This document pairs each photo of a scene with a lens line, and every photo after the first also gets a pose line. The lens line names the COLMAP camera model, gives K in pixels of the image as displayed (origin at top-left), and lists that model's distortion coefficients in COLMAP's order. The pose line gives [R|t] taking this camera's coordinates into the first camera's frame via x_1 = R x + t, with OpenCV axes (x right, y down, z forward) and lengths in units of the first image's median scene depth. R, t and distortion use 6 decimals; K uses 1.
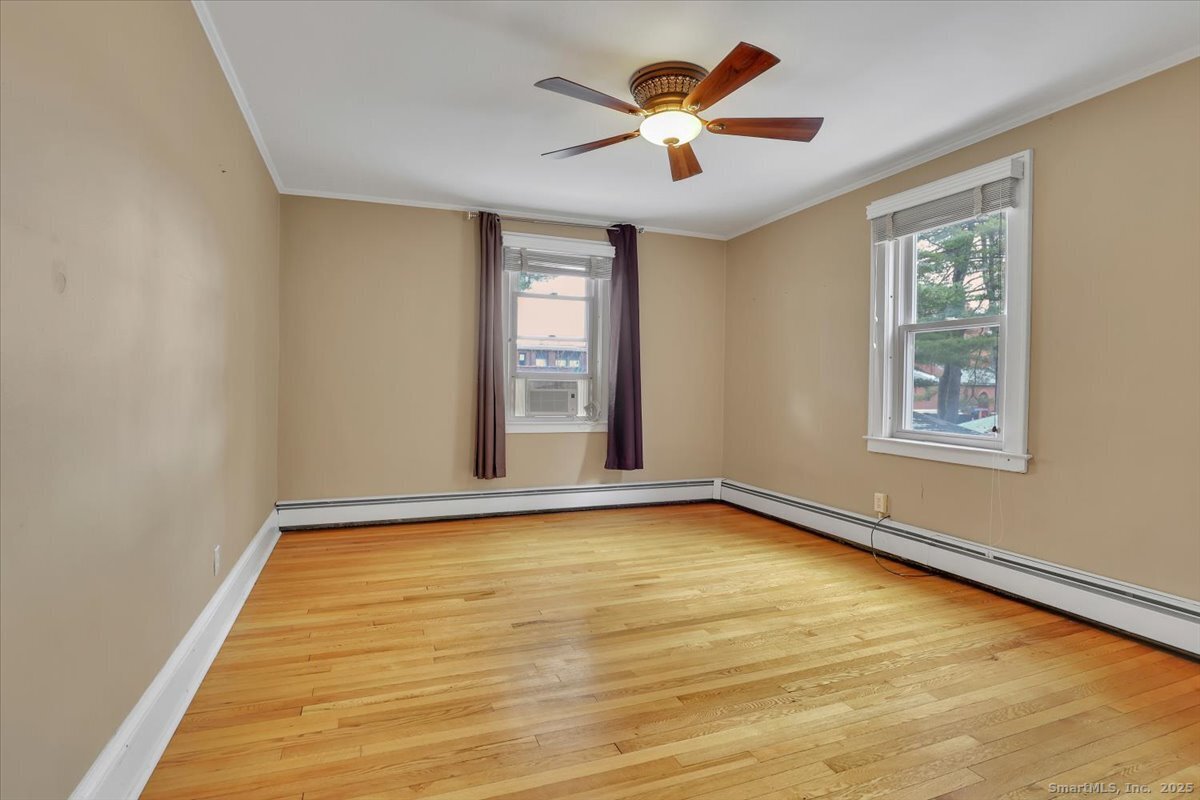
lens RADIAL K [[558.7, 0, 634.9], [0, 558.7, 382.6], [0, 0, 1]] dist [-0.000078, 0.000041]
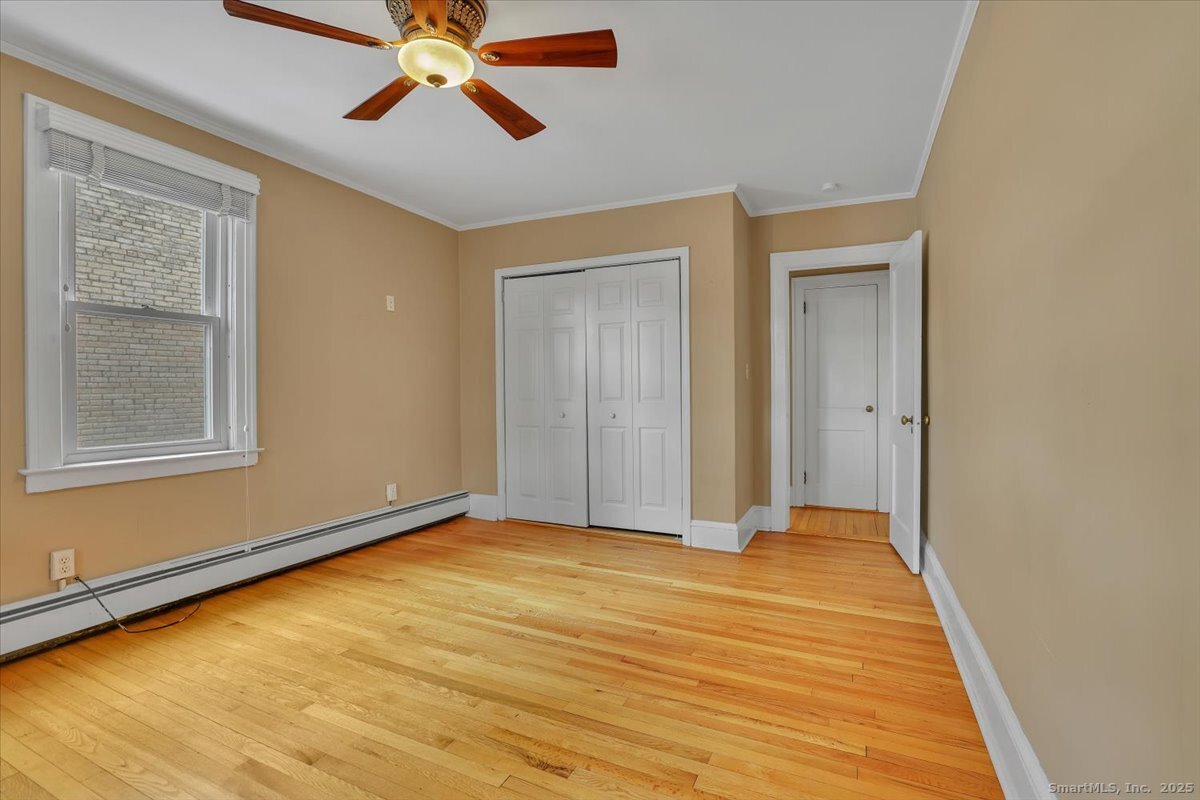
lens RADIAL K [[592.2, 0, 619.2], [0, 592.2, 398.1], [0, 0, 1]] dist [-0.000122, -0.000202]
pose [[-0.671046, -0.021629, 0.741100, -0.765851], [-0.011842, 0.999760, 0.018455, -0.004280], [-0.741321, 0.003609, -0.671141, 1.446255]]
